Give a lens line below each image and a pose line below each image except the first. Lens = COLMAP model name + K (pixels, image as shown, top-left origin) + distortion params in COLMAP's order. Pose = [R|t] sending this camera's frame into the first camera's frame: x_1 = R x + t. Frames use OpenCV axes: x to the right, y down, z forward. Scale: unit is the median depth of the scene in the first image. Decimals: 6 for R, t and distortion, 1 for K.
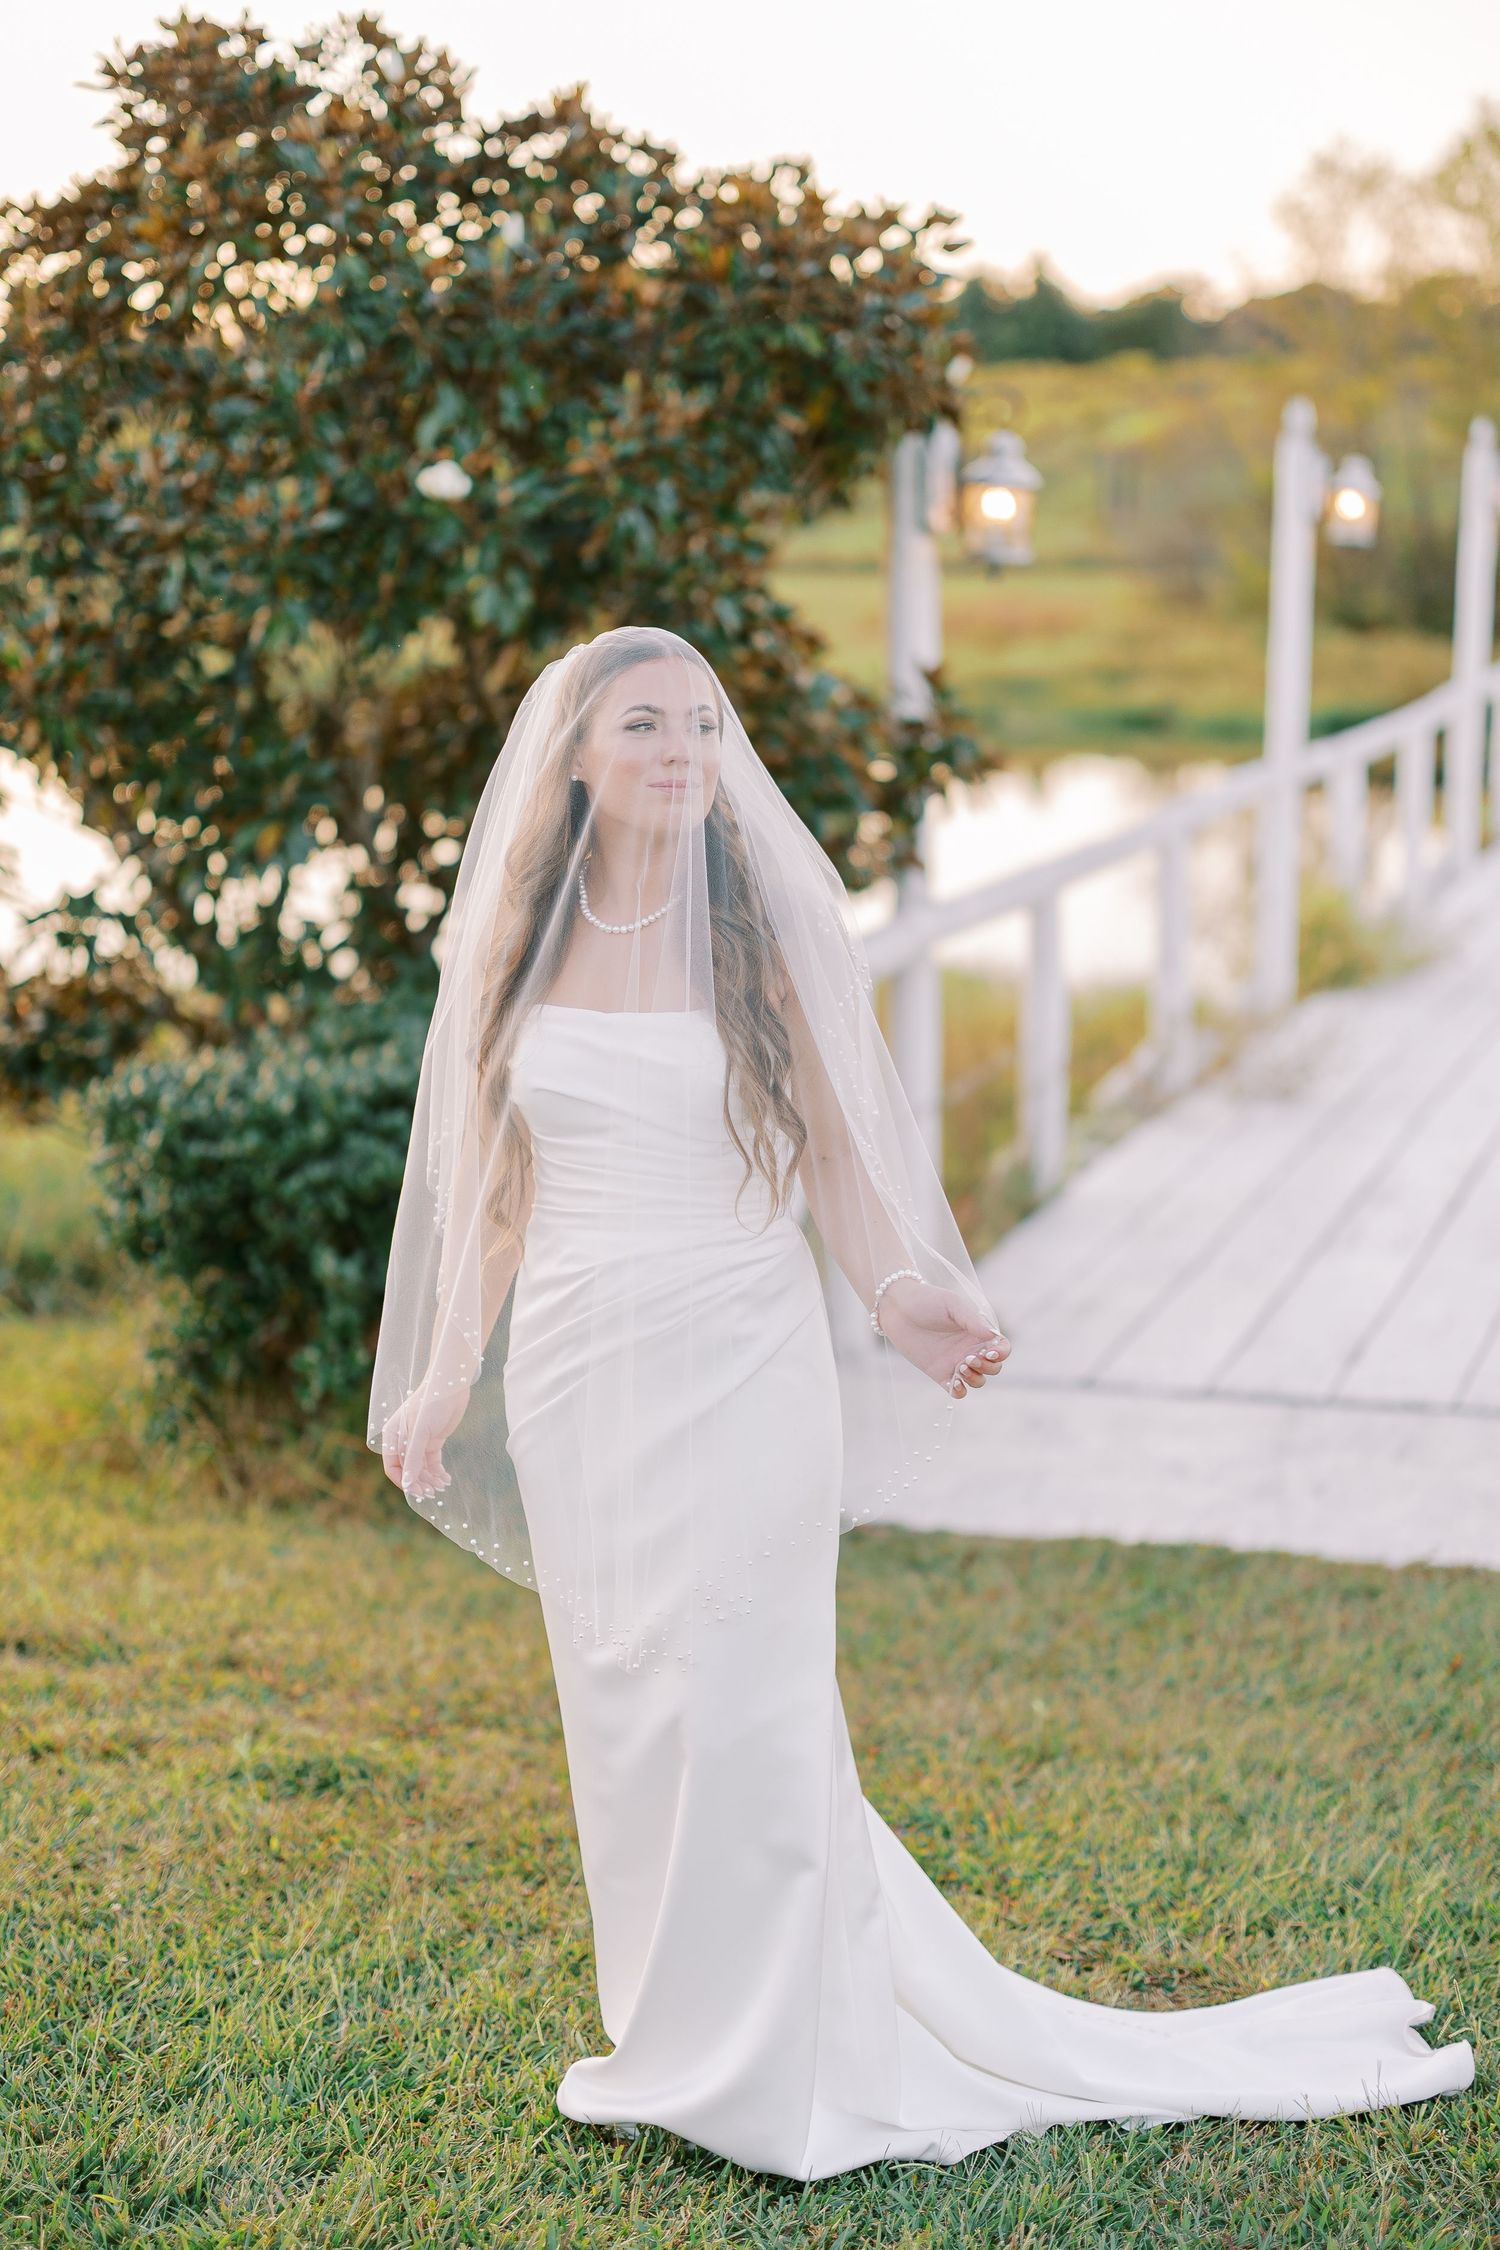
lens RADIAL K [[3250.5, 0, 750.0], [0, 3250.5, 1125.0], [0, 0, 1]] dist [0.007801, 0.039567]
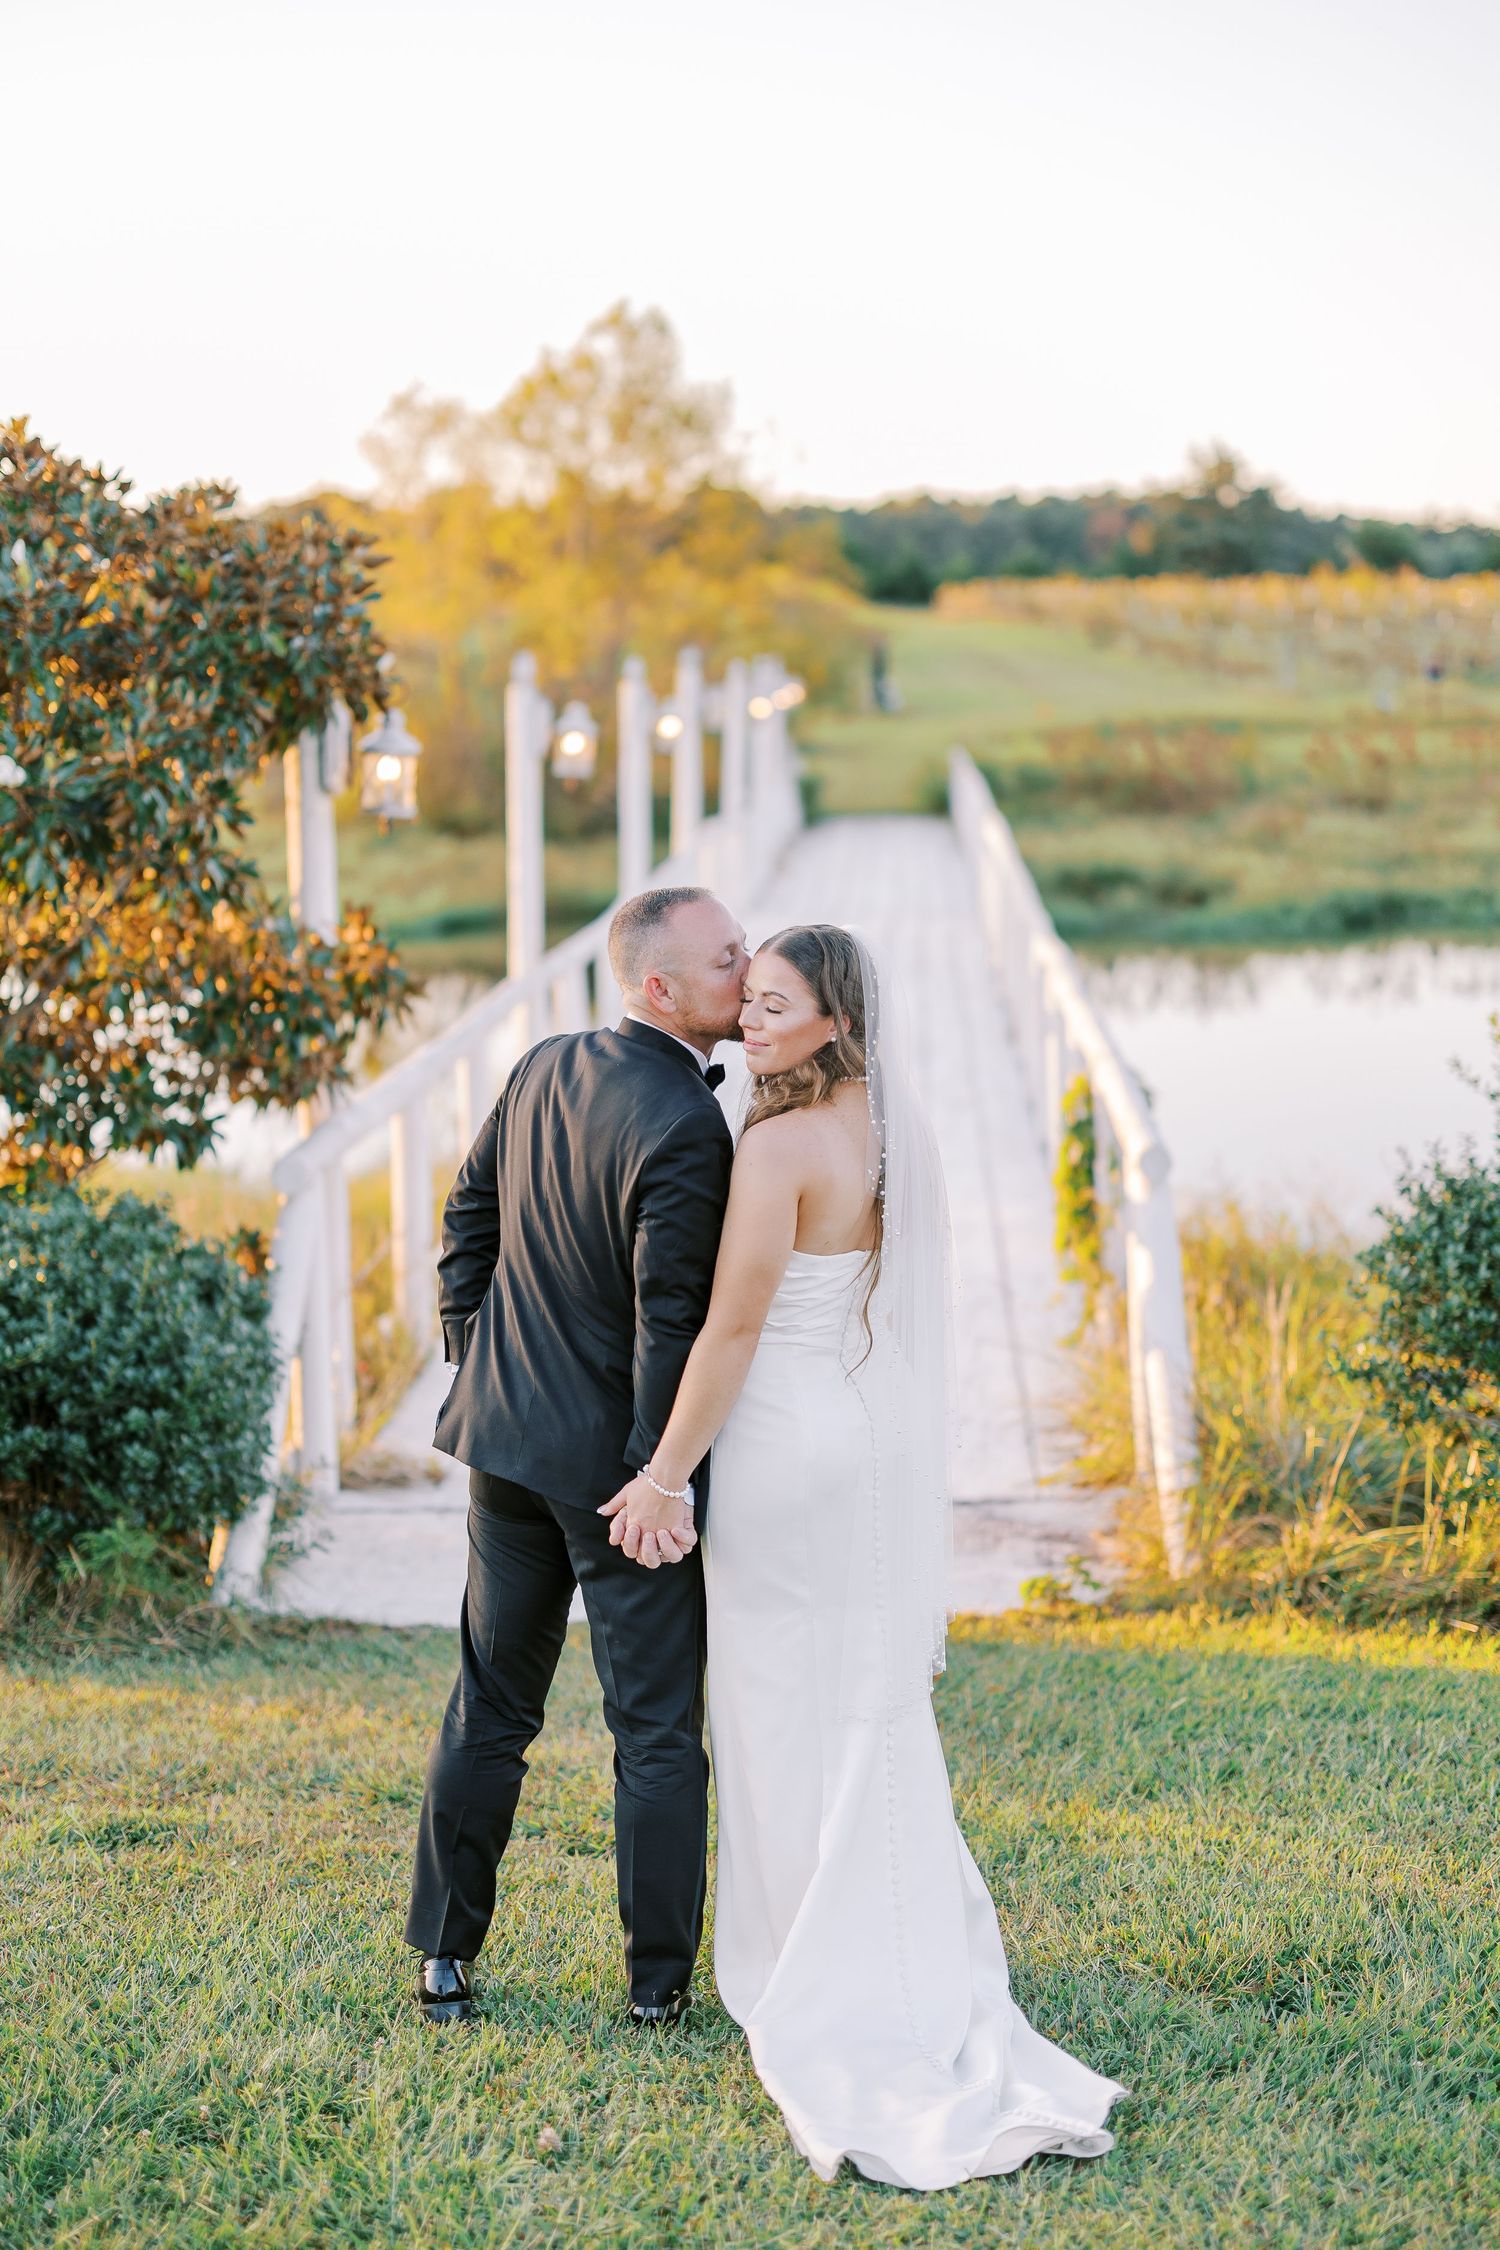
lens RADIAL K [[3235.6, 0, 748.6], [0, 3235.6, 1086.1], [0, 0, 1]] dist [-0.004910, 0.013922]
pose [[0.957372, -0.039057, 0.286205, -0.150560], [0.059133, 0.996333, -0.061837, 0.004120], [-0.282741, 0.076125, 0.956171, -0.162413]]
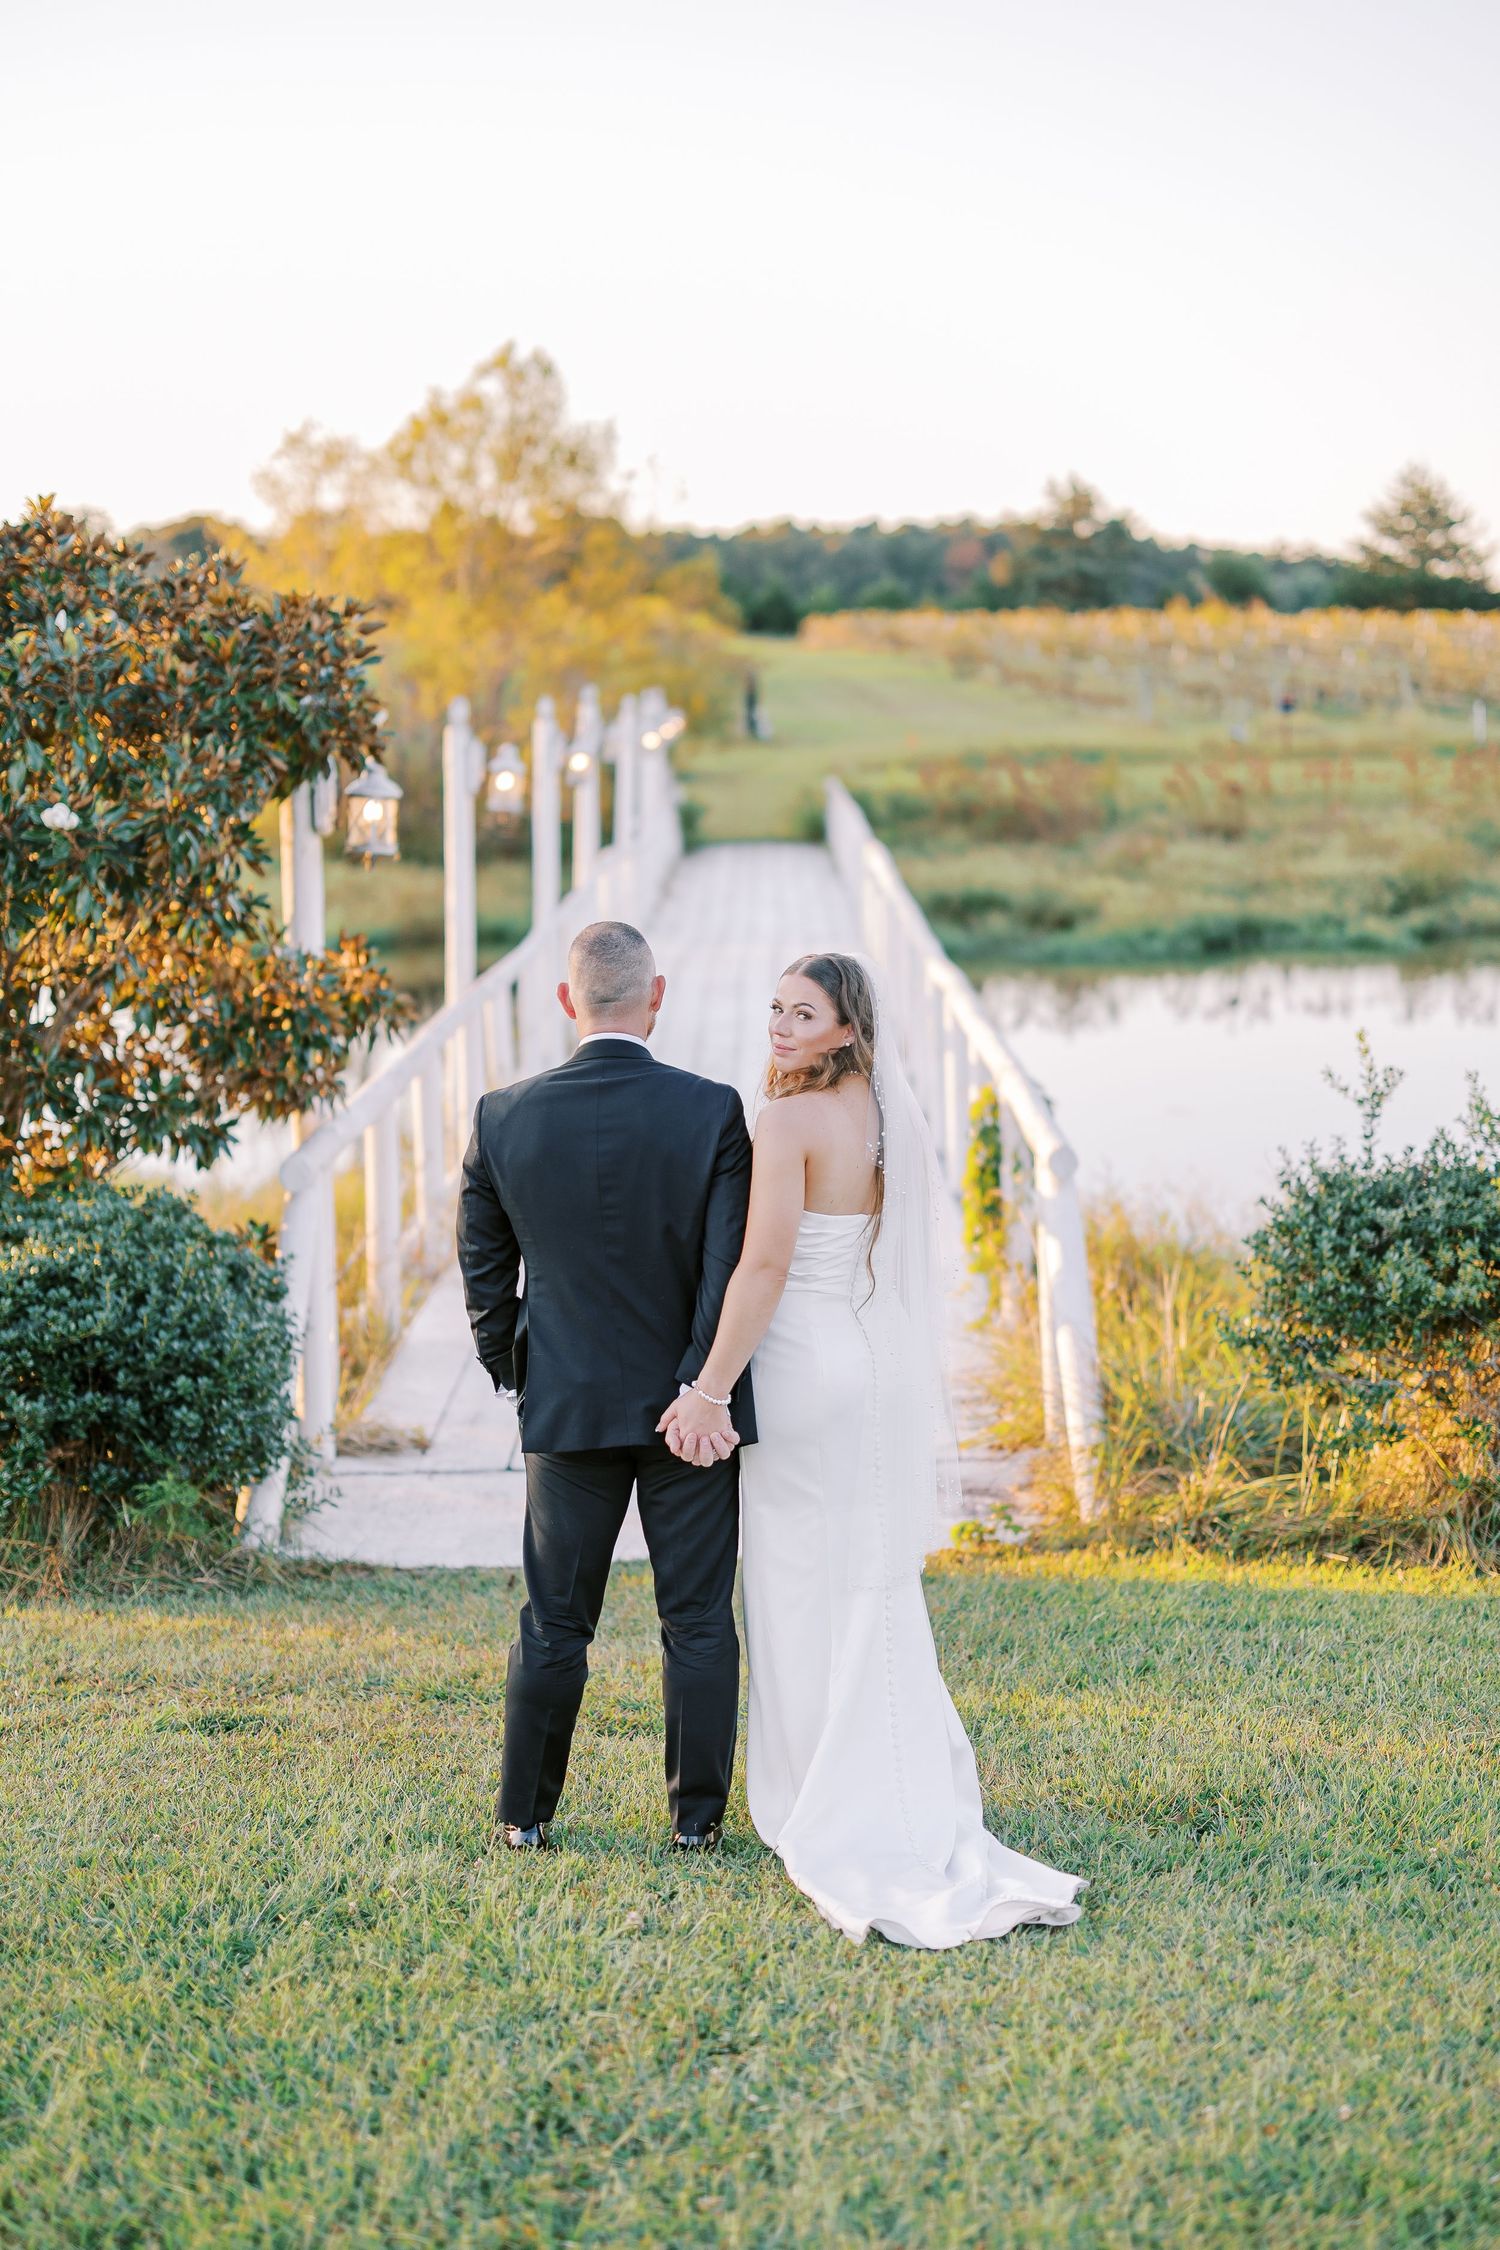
lens RADIAL K [[3184.4, 0, 750.0], [0, 3184.4, 1125.0], [0, 0, 1]] dist [-0.018377, 0.067821]
pose [[0.944111, -0.041852, 0.326959, -0.222462], [0.062494, 0.996643, -0.052881, 0.013757], [-0.323648, 0.070359, 0.943558, -0.273086]]
